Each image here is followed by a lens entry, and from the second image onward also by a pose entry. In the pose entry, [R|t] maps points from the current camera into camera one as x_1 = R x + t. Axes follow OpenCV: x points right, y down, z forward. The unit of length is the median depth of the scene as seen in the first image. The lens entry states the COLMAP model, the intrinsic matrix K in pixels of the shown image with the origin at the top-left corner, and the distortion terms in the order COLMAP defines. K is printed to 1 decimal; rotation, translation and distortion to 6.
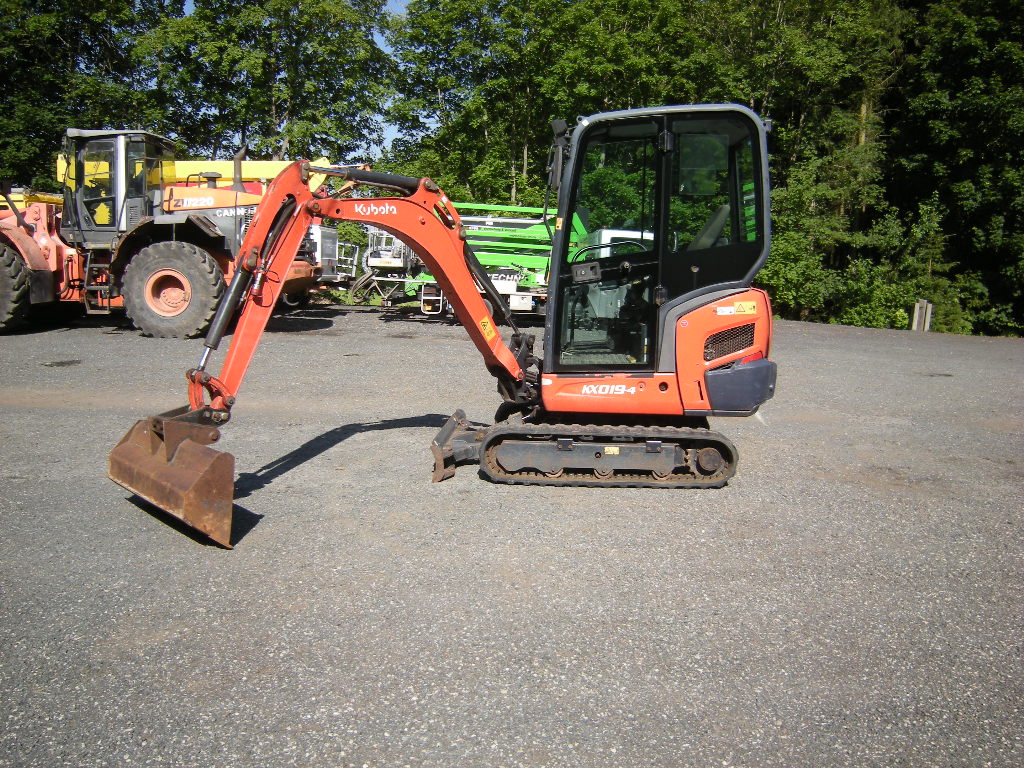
lens RADIAL K [[856.4, 0, 512.9], [0, 856.4, 387.3], [0, 0, 1]] dist [-0.117338, 0.062089]
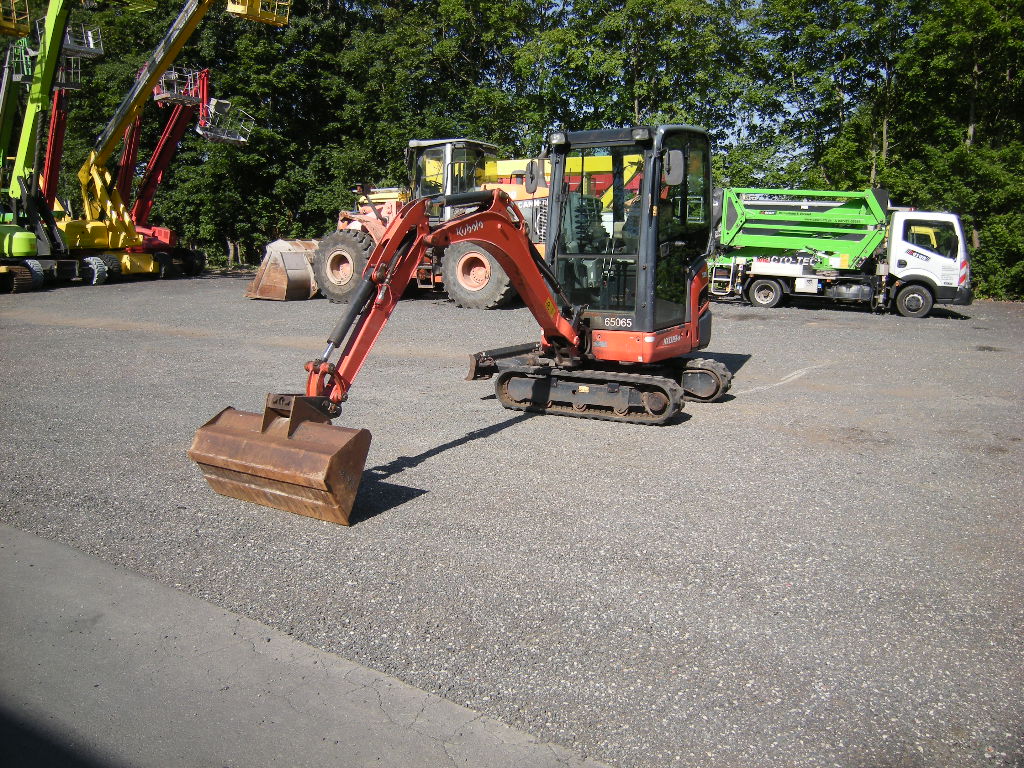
lens RADIAL K [[856.4, 0, 512.7], [0, 856.4, 386.9], [0, 0, 1]] dist [-0.117338, 0.062089]
pose [[0.879322, 0.063098, -0.472028, 0.123464], [-0.055424, 0.998007, 0.030161, 0.007486], [0.472991, -0.000359, 0.881067, -0.034701]]
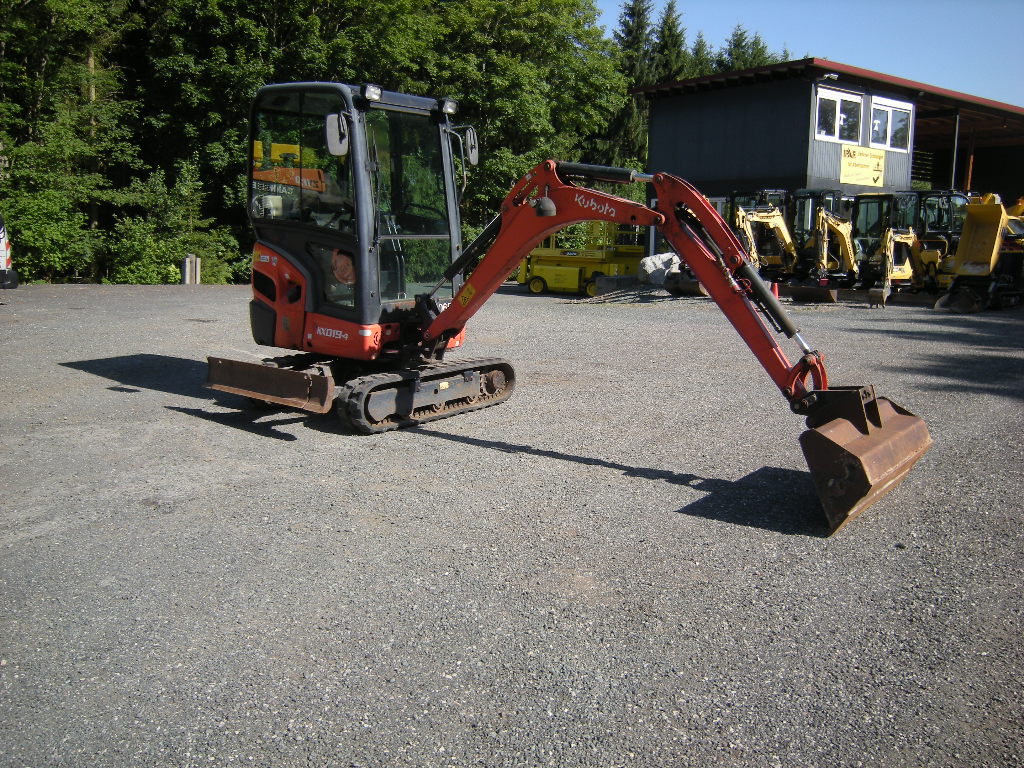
lens RADIAL K [[856.4, 0, 513.6], [0, 856.4, 385.5], [0, 0, 1]] dist [-0.117338, 0.062089]
pose [[0.584416, -0.154874, 0.796538, -0.147218], [0.116496, 0.987462, 0.106524, -0.007463], [-0.803048, 0.030540, 0.595131, 0.047537]]
